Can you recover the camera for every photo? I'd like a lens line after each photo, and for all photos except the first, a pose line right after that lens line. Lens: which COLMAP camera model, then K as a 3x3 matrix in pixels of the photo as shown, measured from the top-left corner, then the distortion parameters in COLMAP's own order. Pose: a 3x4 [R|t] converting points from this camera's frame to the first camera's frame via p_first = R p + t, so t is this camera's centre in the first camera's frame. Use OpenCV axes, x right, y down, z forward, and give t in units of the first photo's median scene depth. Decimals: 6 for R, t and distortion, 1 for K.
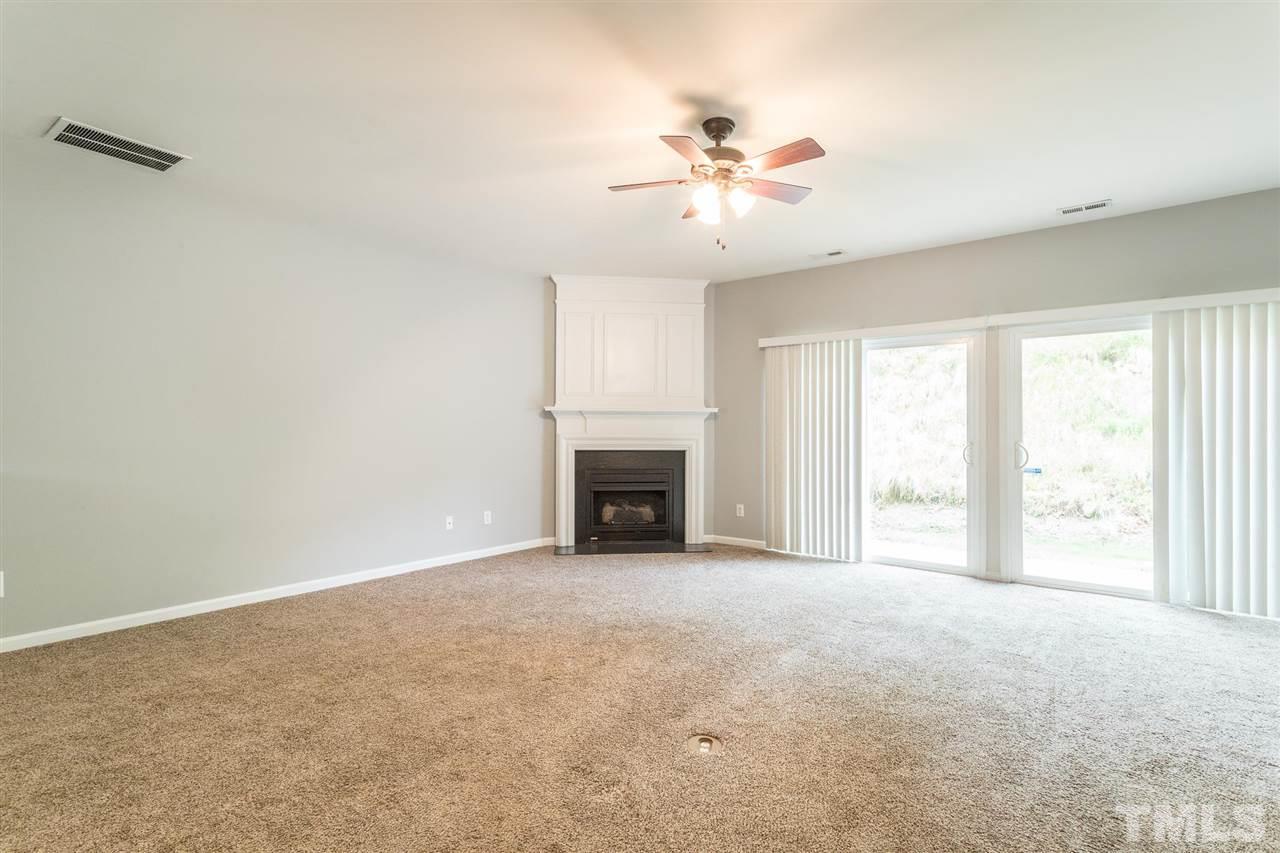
lens RADIAL K [[607.5, 0, 634.8], [0, 607.5, 424.2], [0, 0, 1]] dist [0.001705, 0.000293]
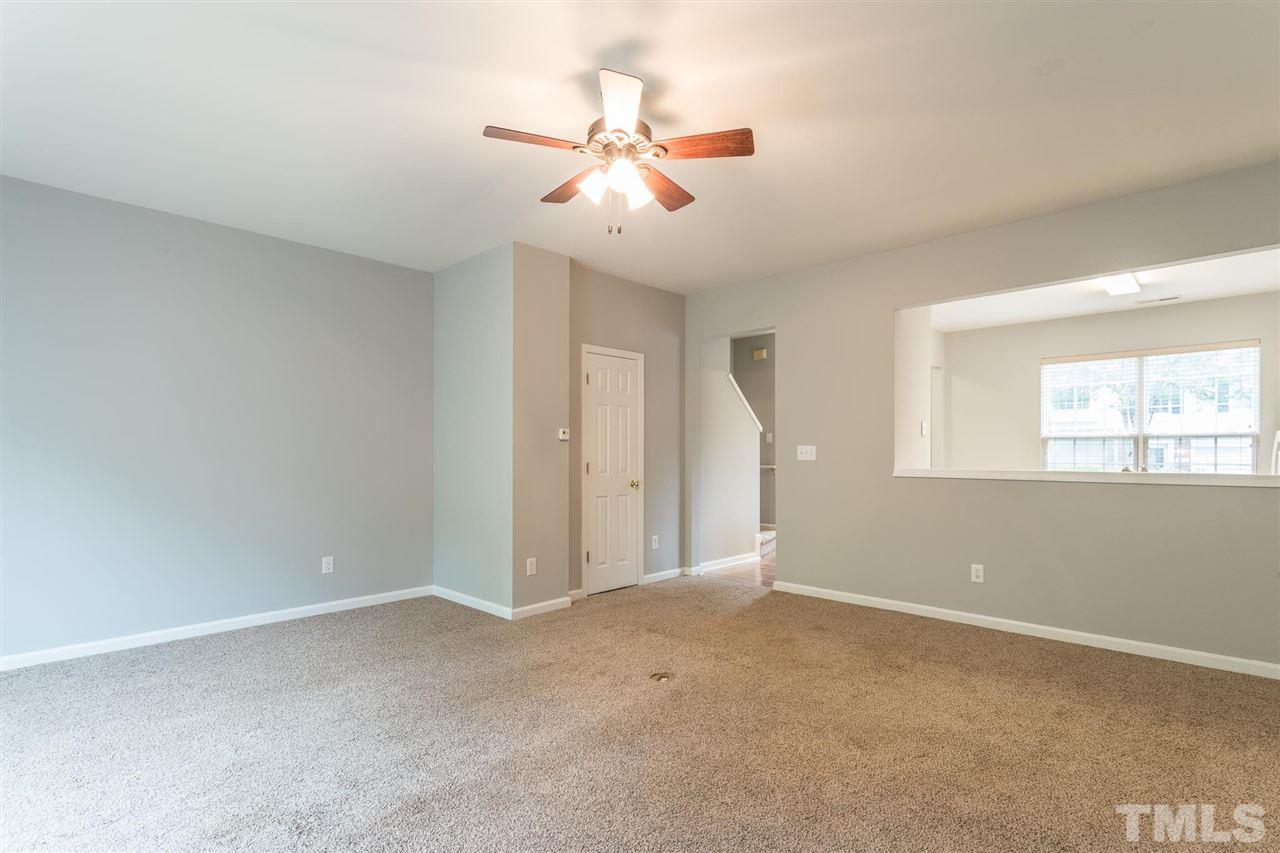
lens RADIAL K [[617.5, 0, 637.4], [0, 617.5, 443.8], [0, 0, 1]] dist [0.001183, 0.000609]
pose [[-0.994641, 0.000349, 0.103385, 0.009802], [-0.002340, 0.999662, -0.025884, 0.009772], [-0.103359, -0.025988, -0.994305, 0.994427]]
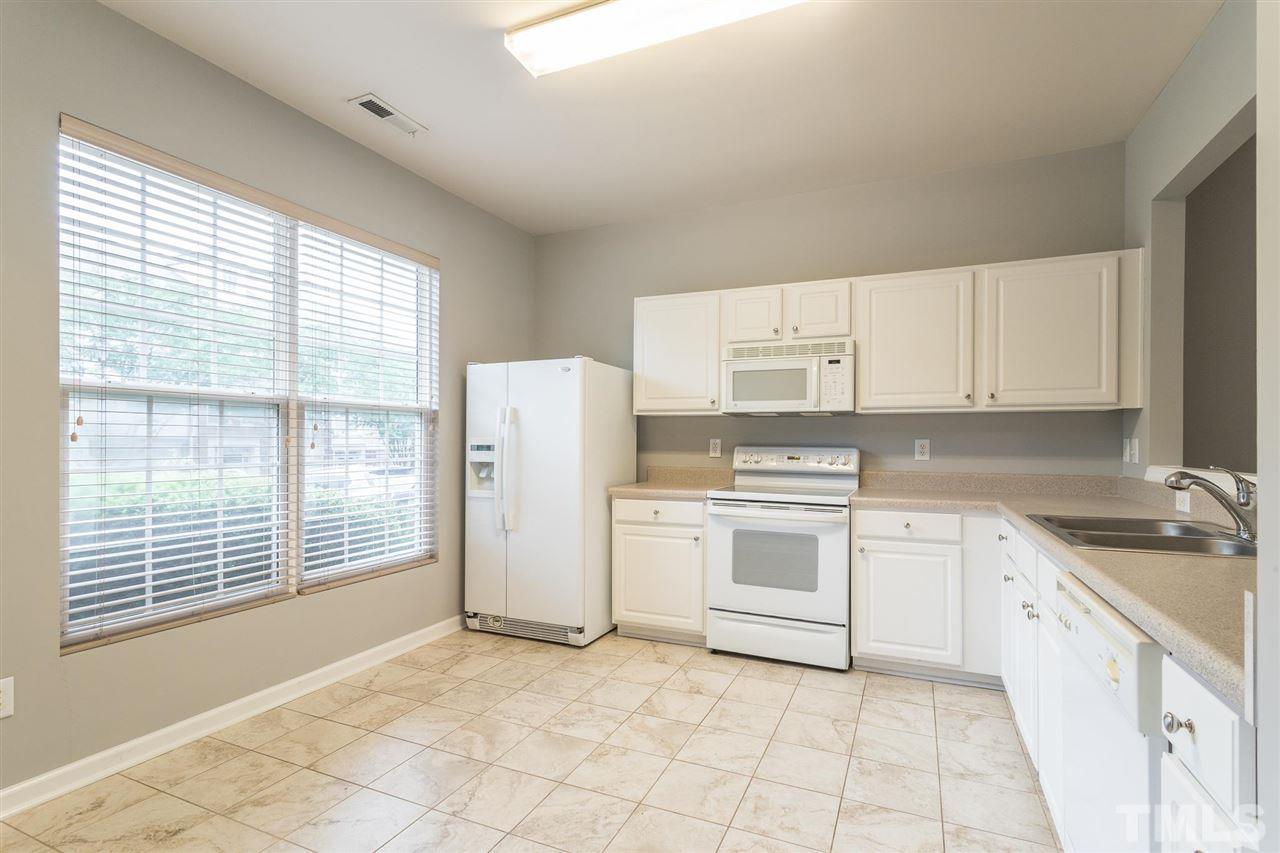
lens RADIAL K [[610.9, 0, 647.0], [0, 610.9, 440.4], [0, 0, 1]] dist [0.001333, 0.000783]
pose [[0.255536, -0.003415, -0.966794, -0.243313], [0.006644, 0.999976, -0.001776, -0.001769], [0.966777, -0.005969, 0.255553, -0.104255]]
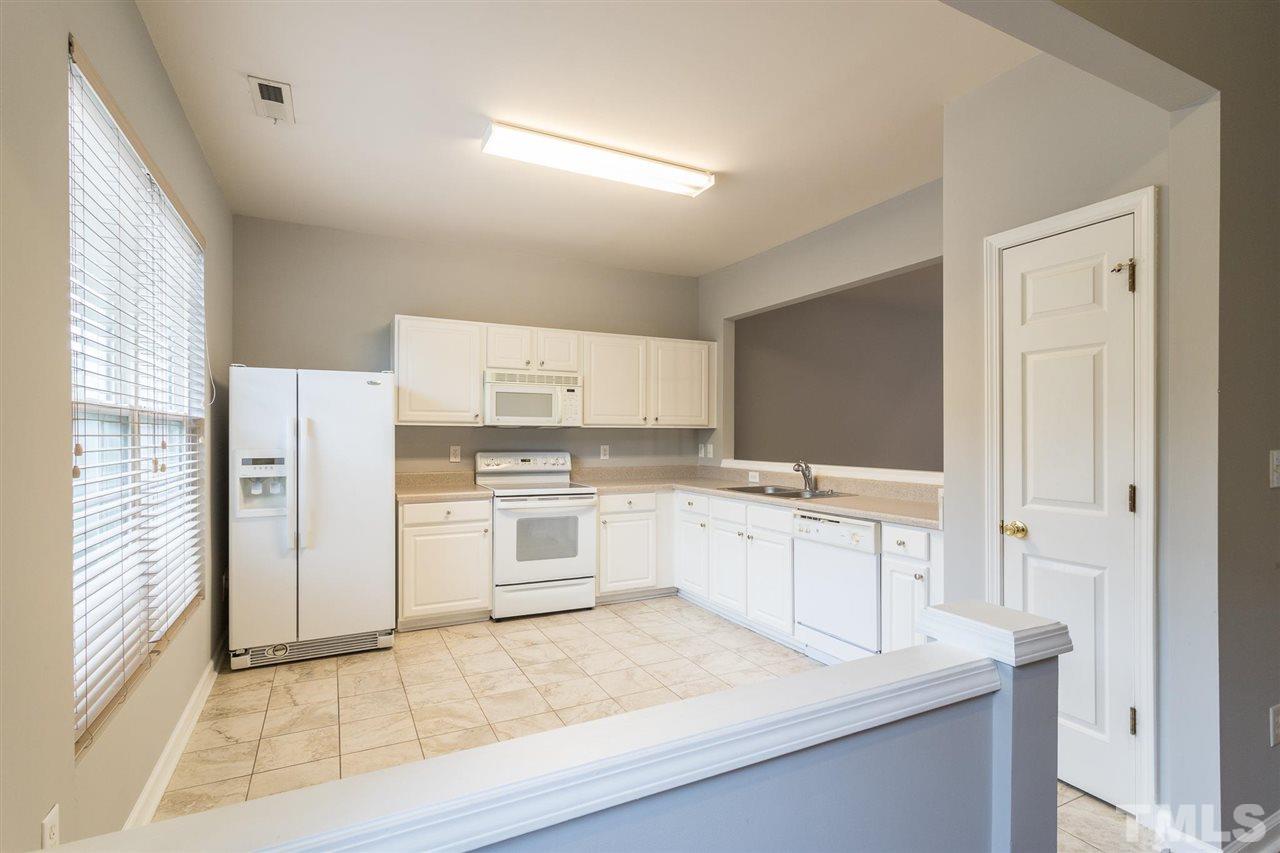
lens RADIAL K [[609.2, 0, 641.7], [0, 609.2, 432.7], [0, 0, 1]] dist [0.000981, 0.000293]
pose [[0.910285, -0.003024, -0.413972, -0.344331], [0.004830, 0.999983, 0.003318, -0.023680], [0.413954, -0.005020, 0.910284, -0.485160]]
